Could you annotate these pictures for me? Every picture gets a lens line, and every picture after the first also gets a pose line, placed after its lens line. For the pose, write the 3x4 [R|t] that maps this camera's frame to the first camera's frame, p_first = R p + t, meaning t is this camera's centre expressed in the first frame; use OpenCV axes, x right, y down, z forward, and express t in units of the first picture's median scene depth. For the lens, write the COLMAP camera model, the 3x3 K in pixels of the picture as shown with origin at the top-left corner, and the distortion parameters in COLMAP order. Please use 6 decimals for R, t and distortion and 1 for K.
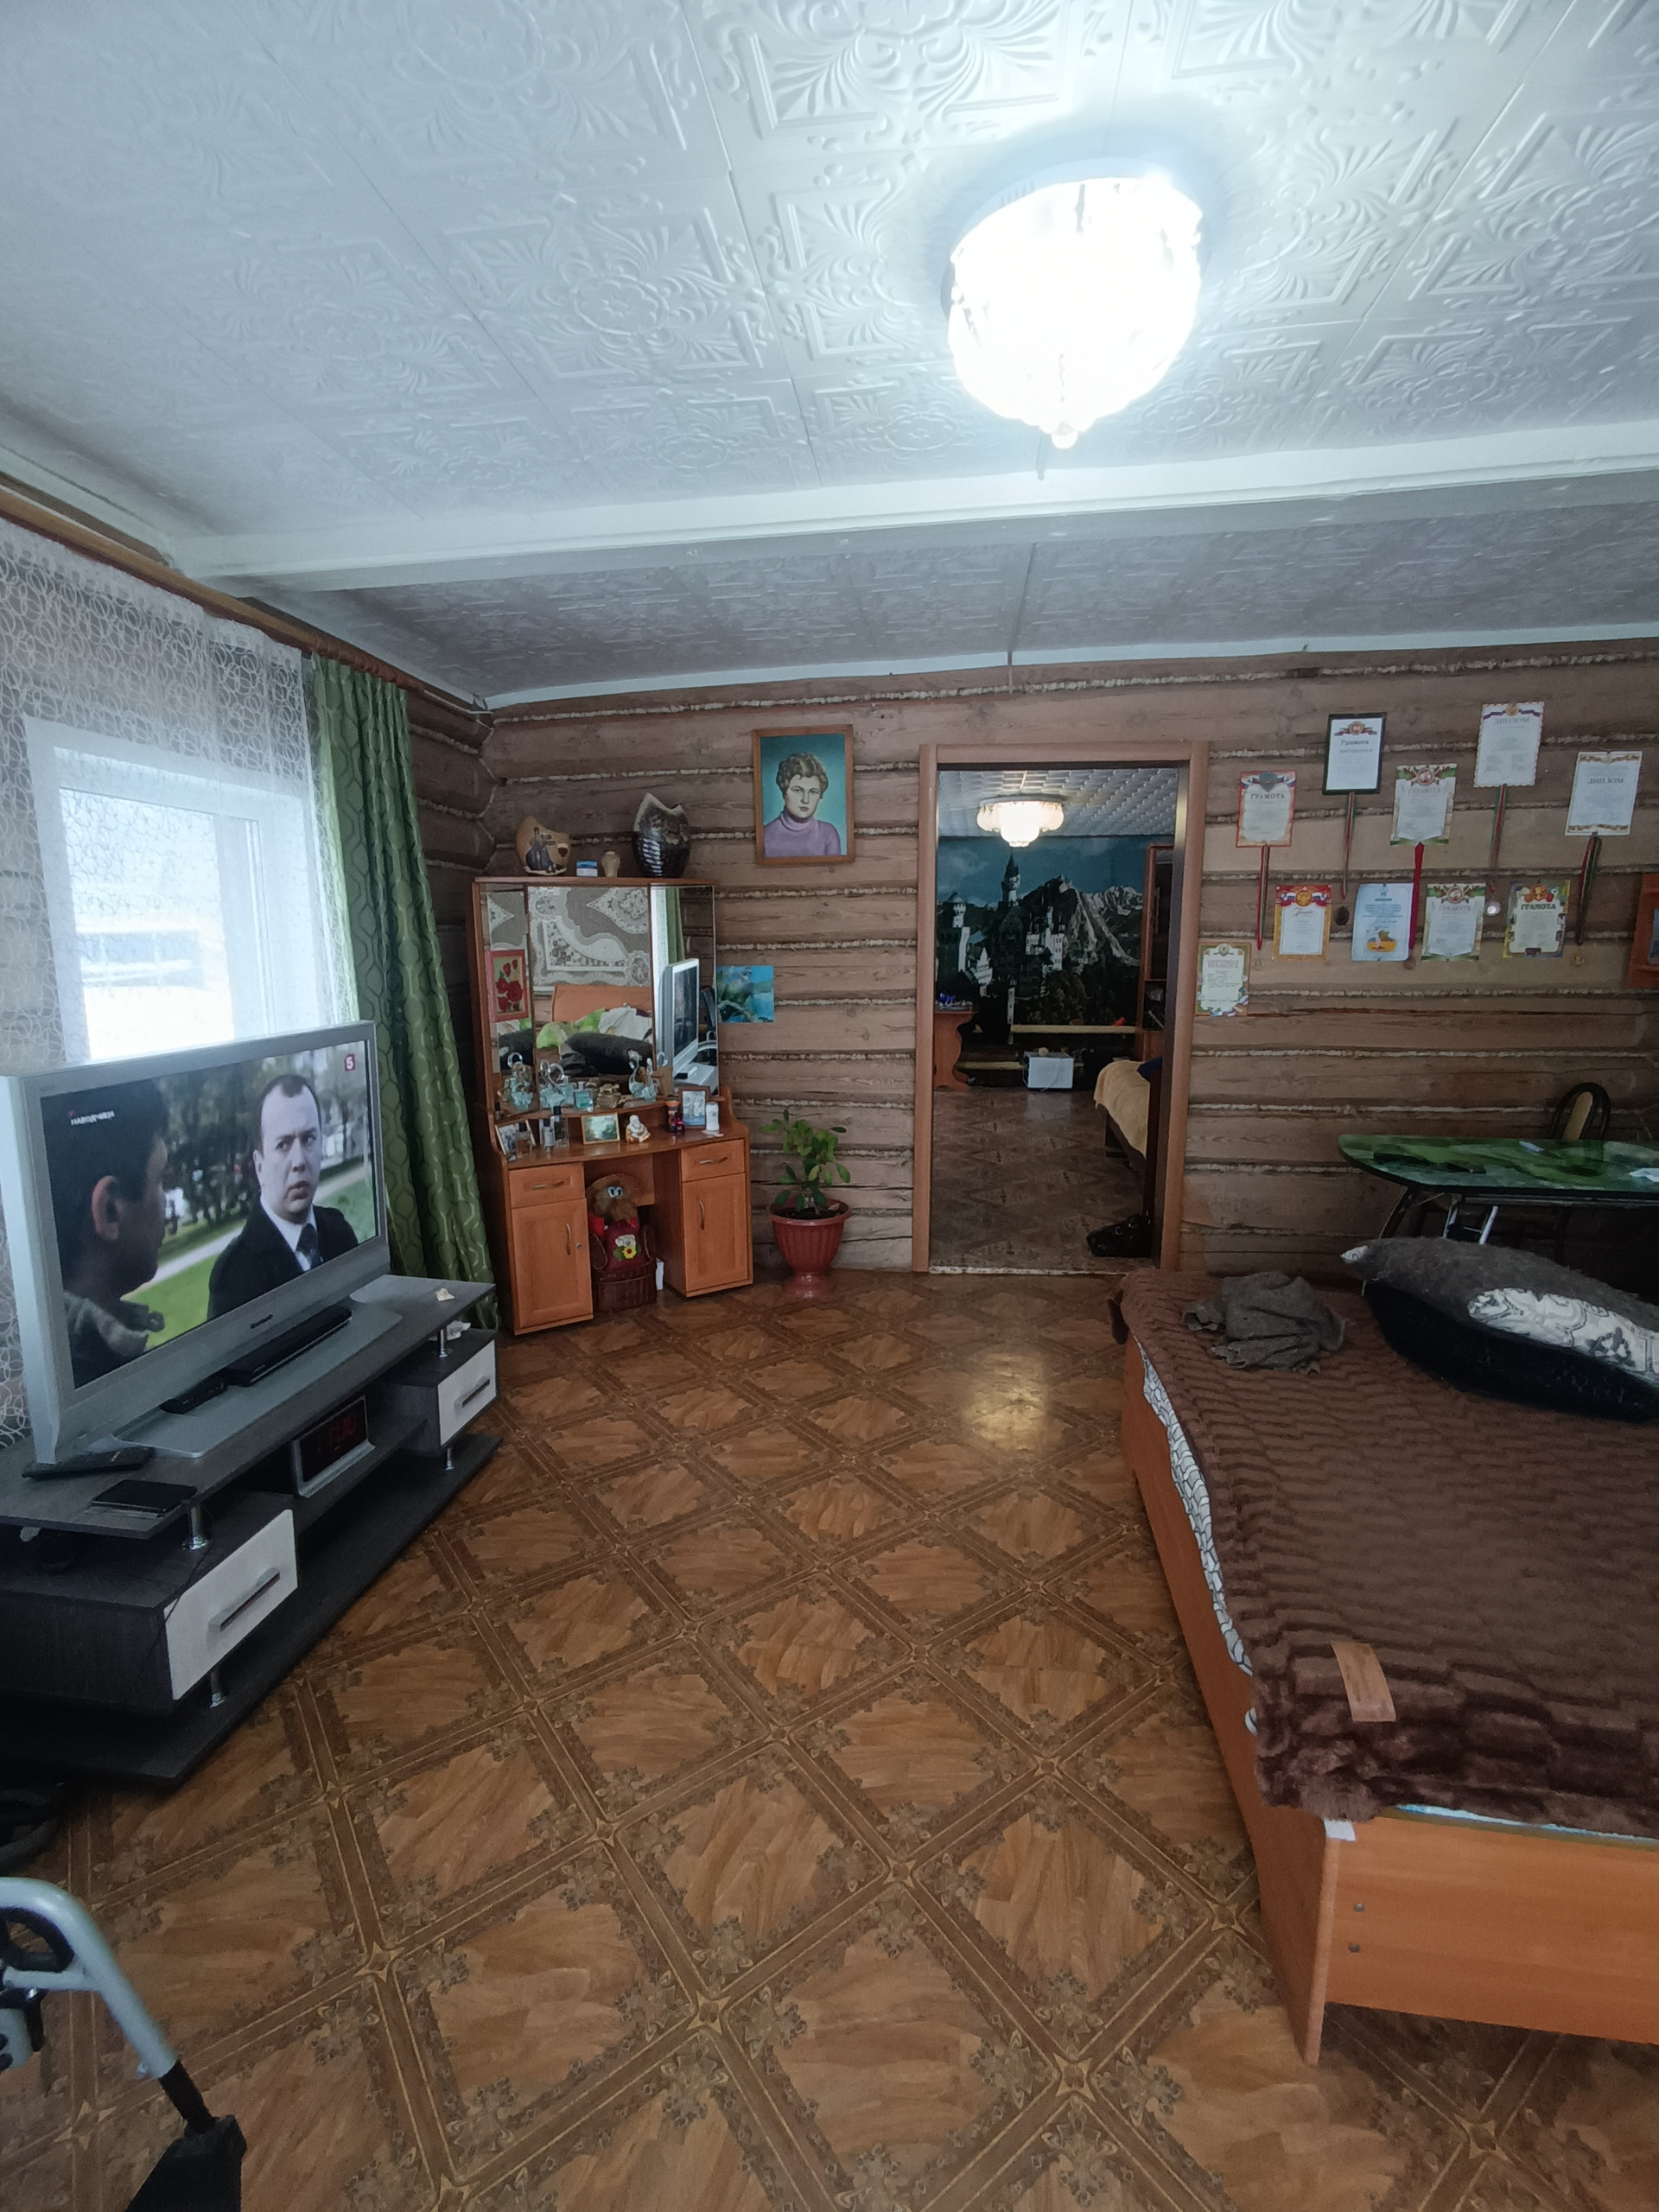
lens RADIAL K [[1012.5, 0, 829.6], [0, 1012.5, 1118.7], [0, 0, 1]] dist [-0.035002, 0.035411]
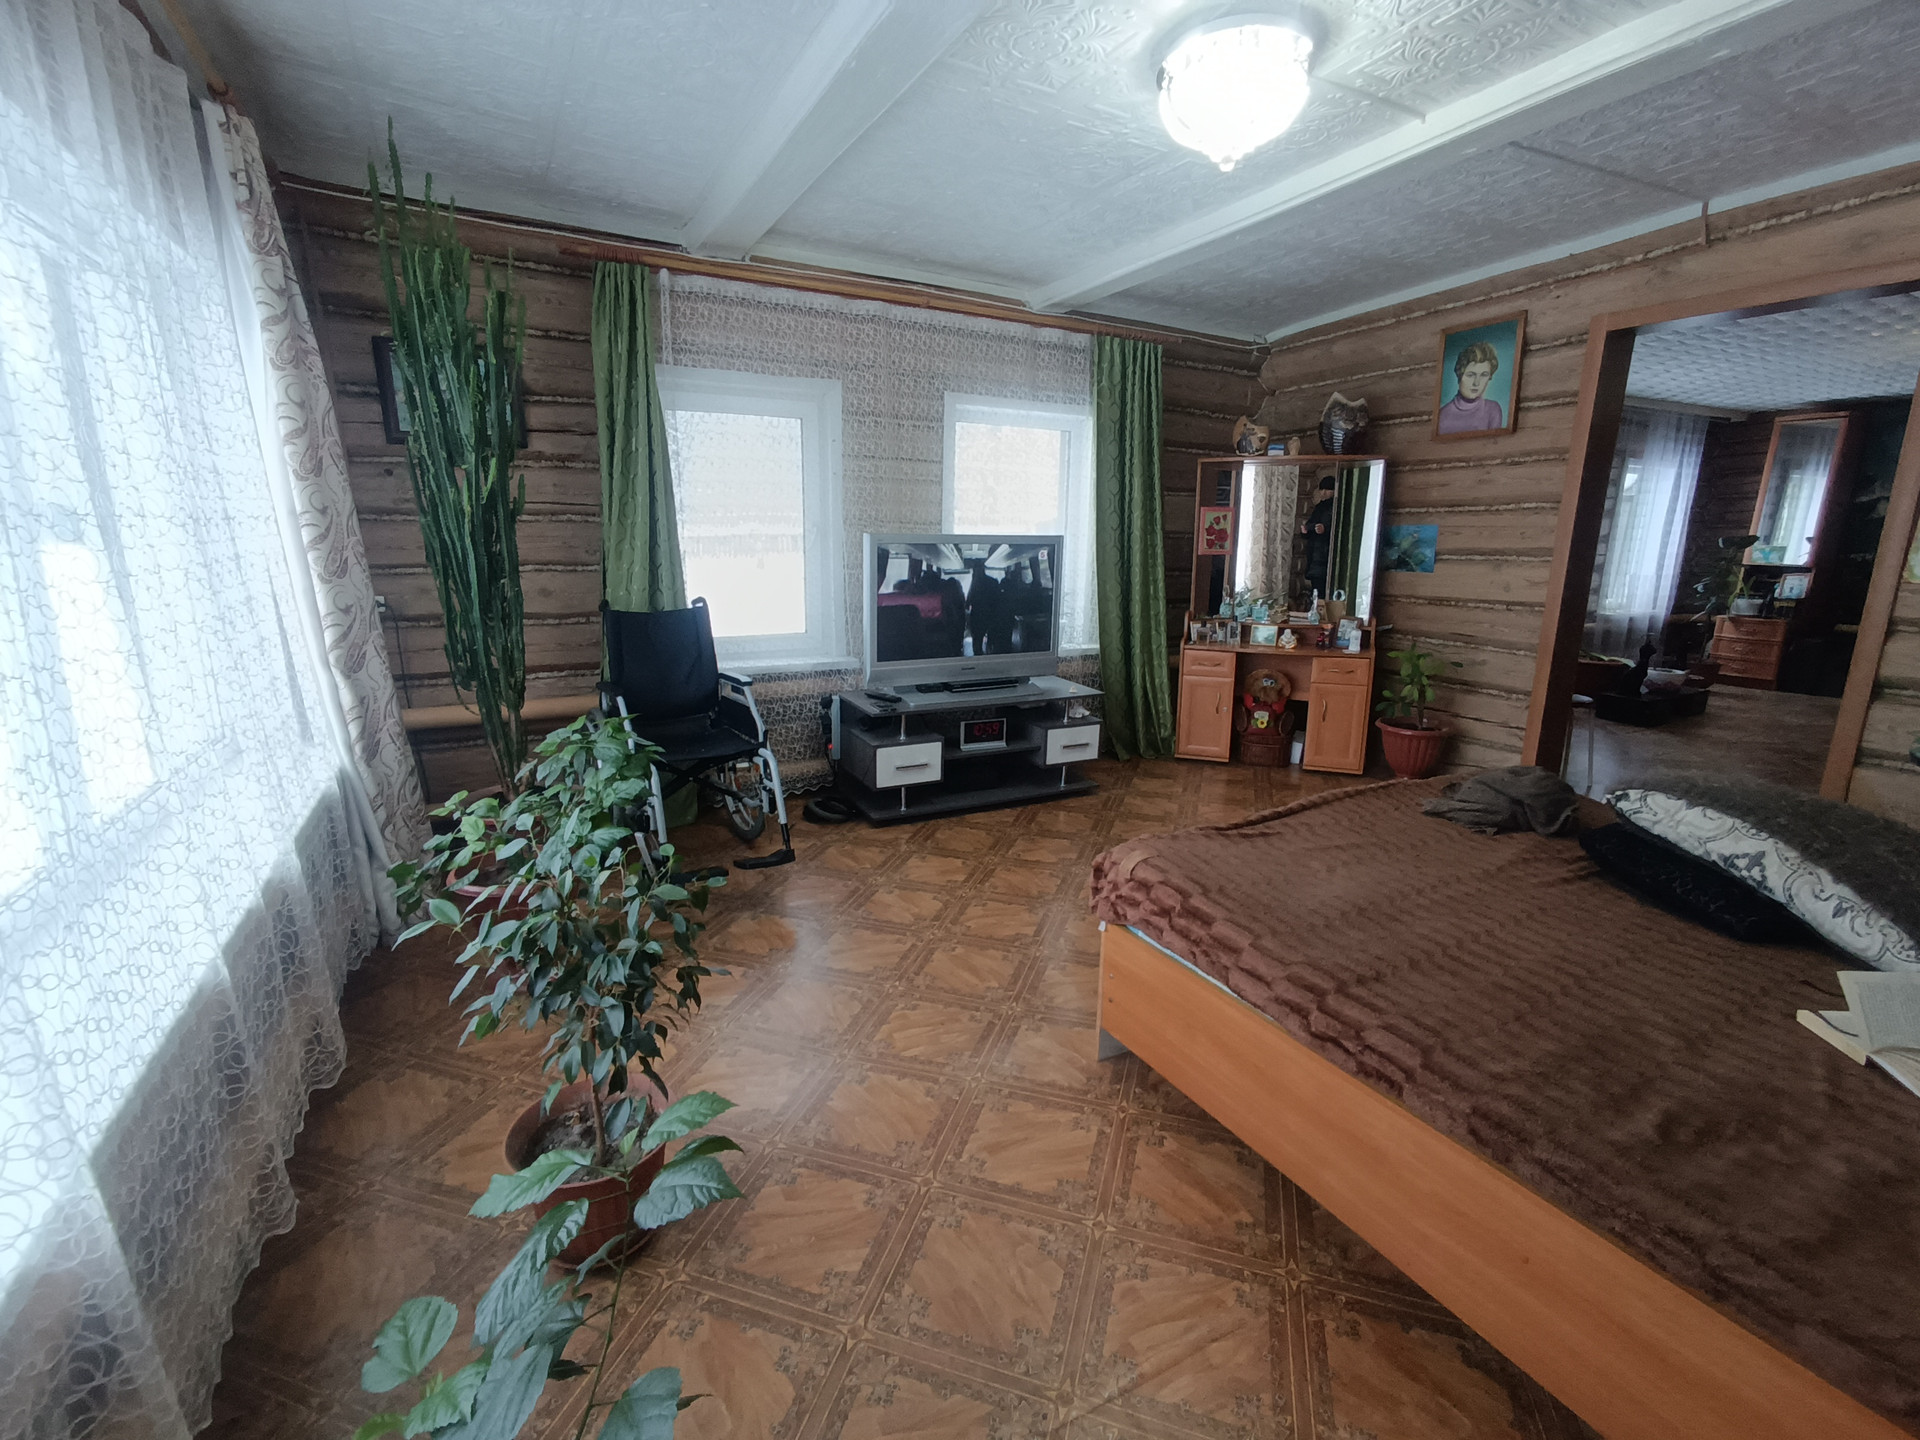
lens RADIAL K [[878.8, 0, 967.8], [0, 878.8, 721.3], [0, 0, 1]] dist [-0.035002, 0.035411]
pose [[0.591590, 0.183965, -0.784970, 0.512236], [-0.161112, 0.980957, 0.108474, 0.061315], [0.789978, 0.062296, 0.609963, -0.072431]]
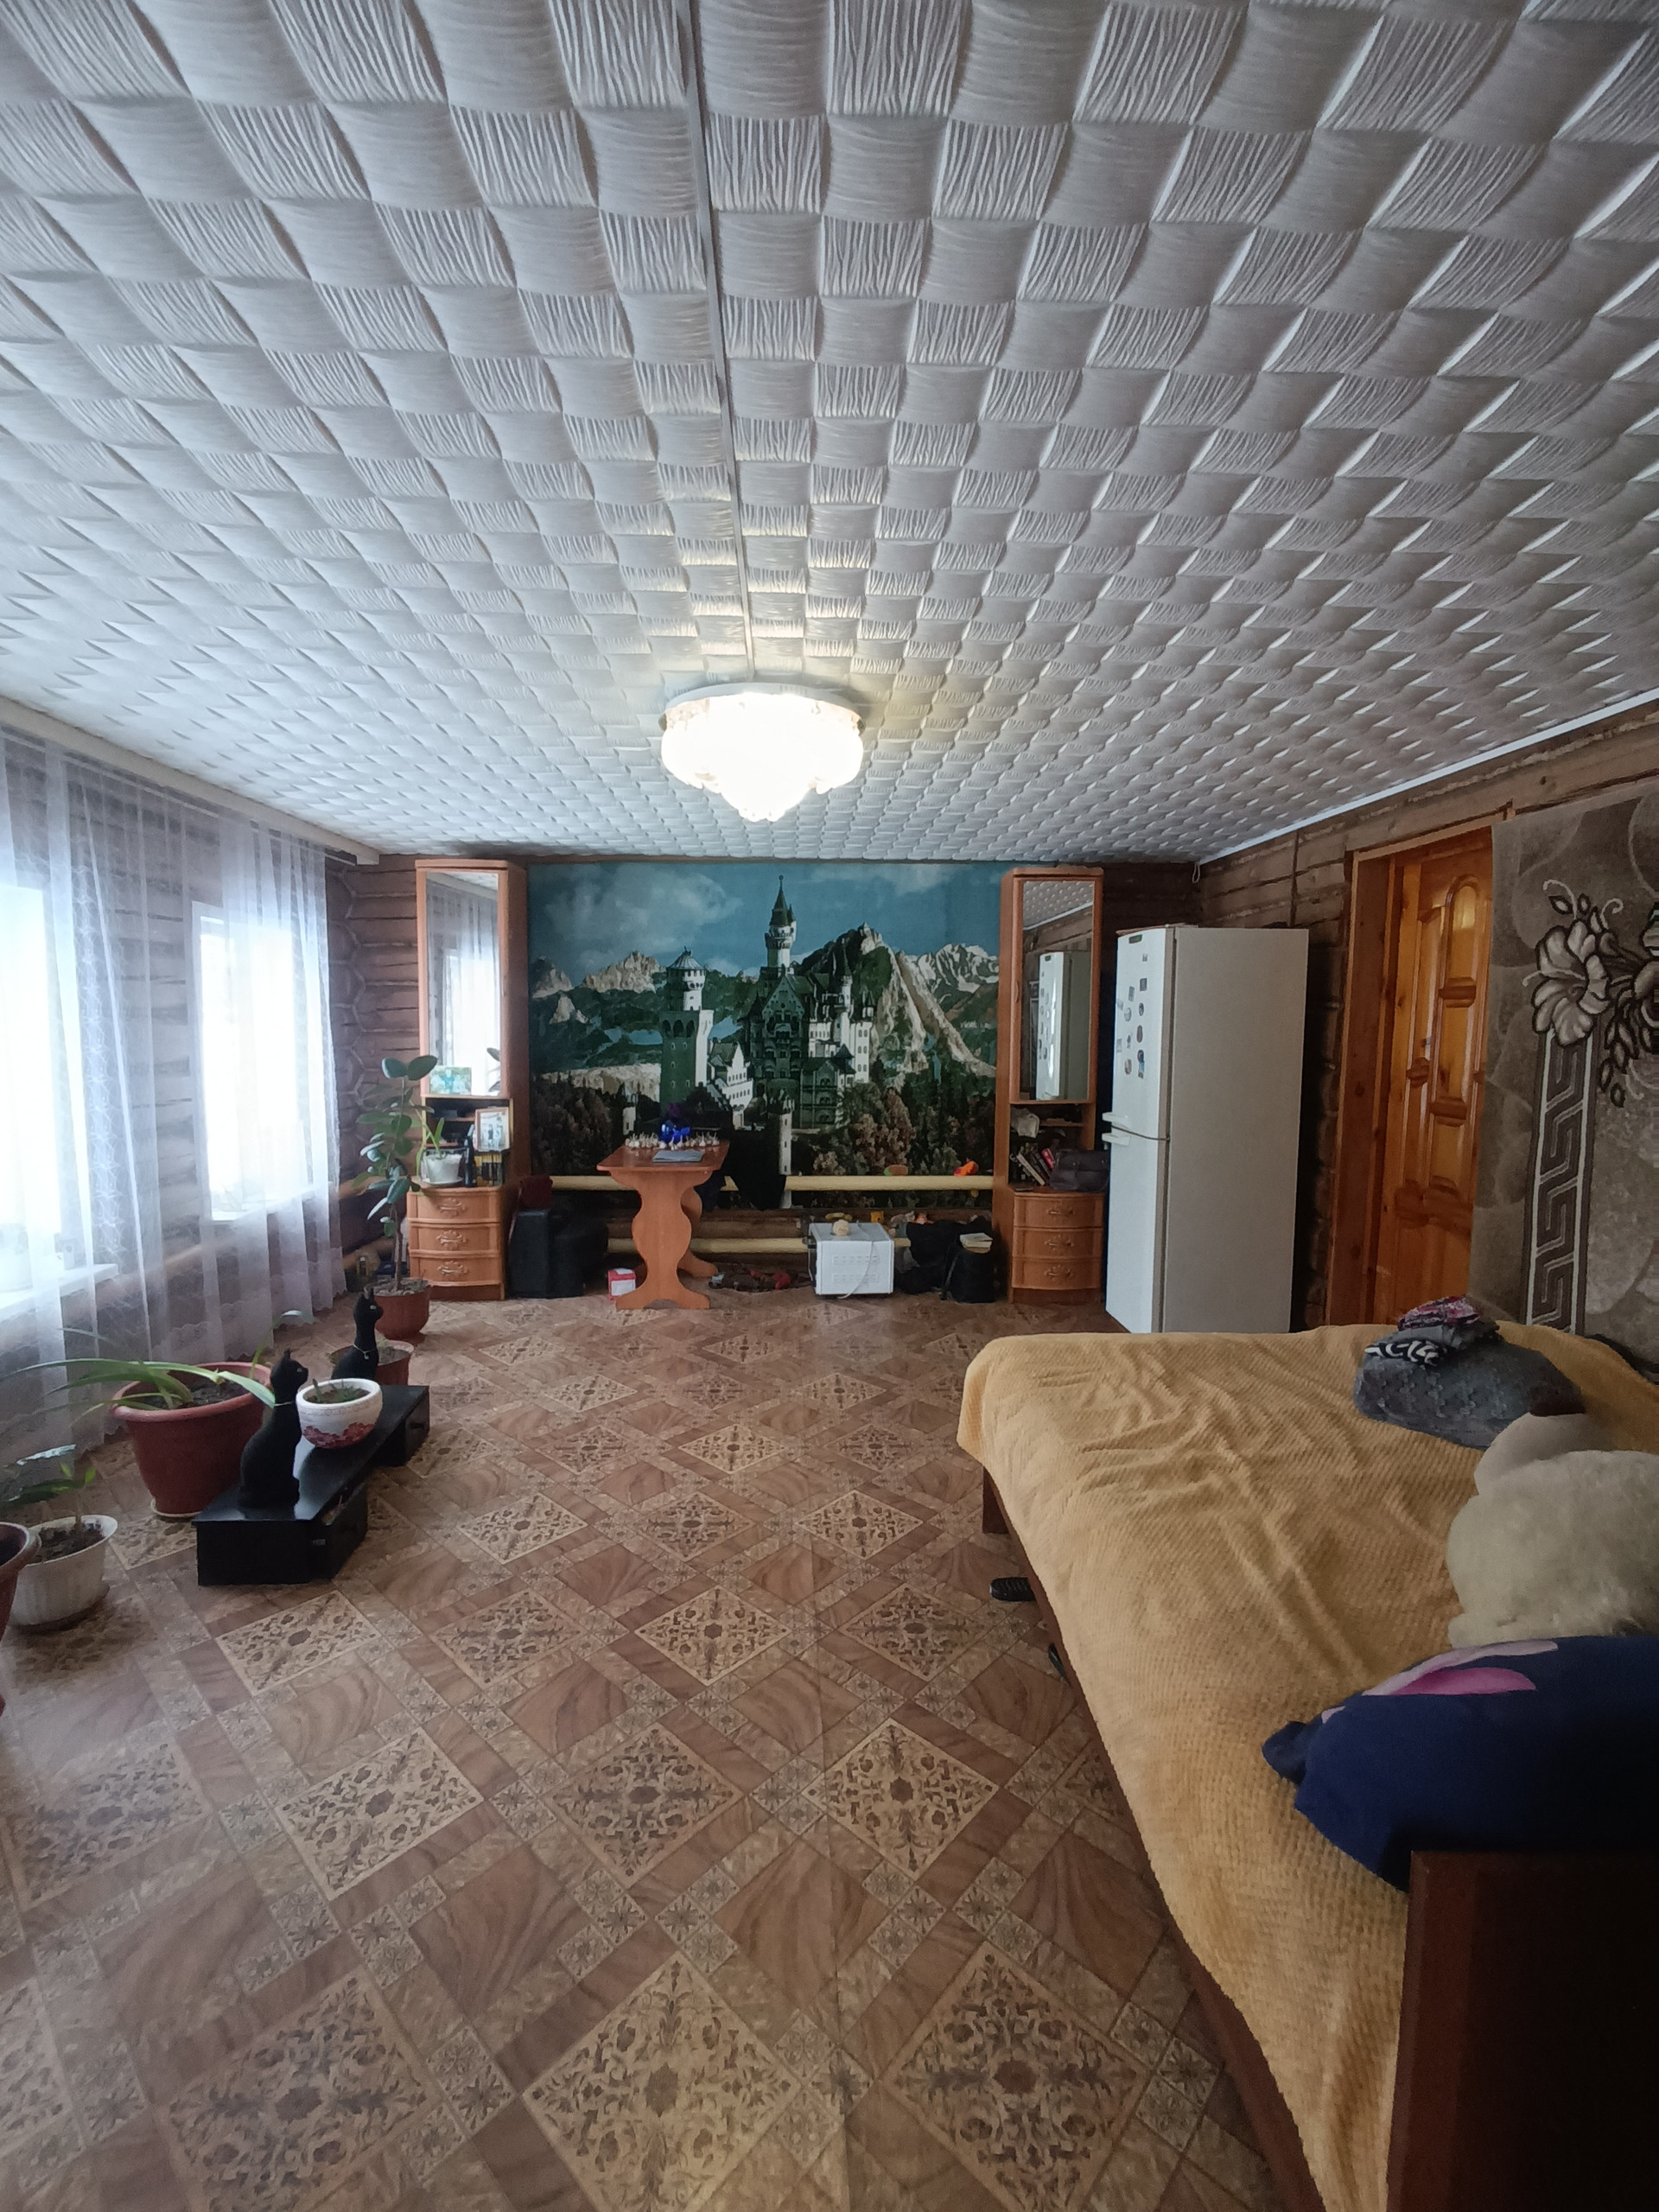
lens RADIAL K [[1014.0, 0, 828.9], [0, 1014.0, 1116.7], [0, 0, 1]] dist [-0.036614, 0.038507]
pose [[0.983285, -0.010876, 0.181750, 0.218878], [0.026158, 0.996298, -0.081895, -0.176725], [-0.180187, 0.085280, 0.979929, 0.943285]]
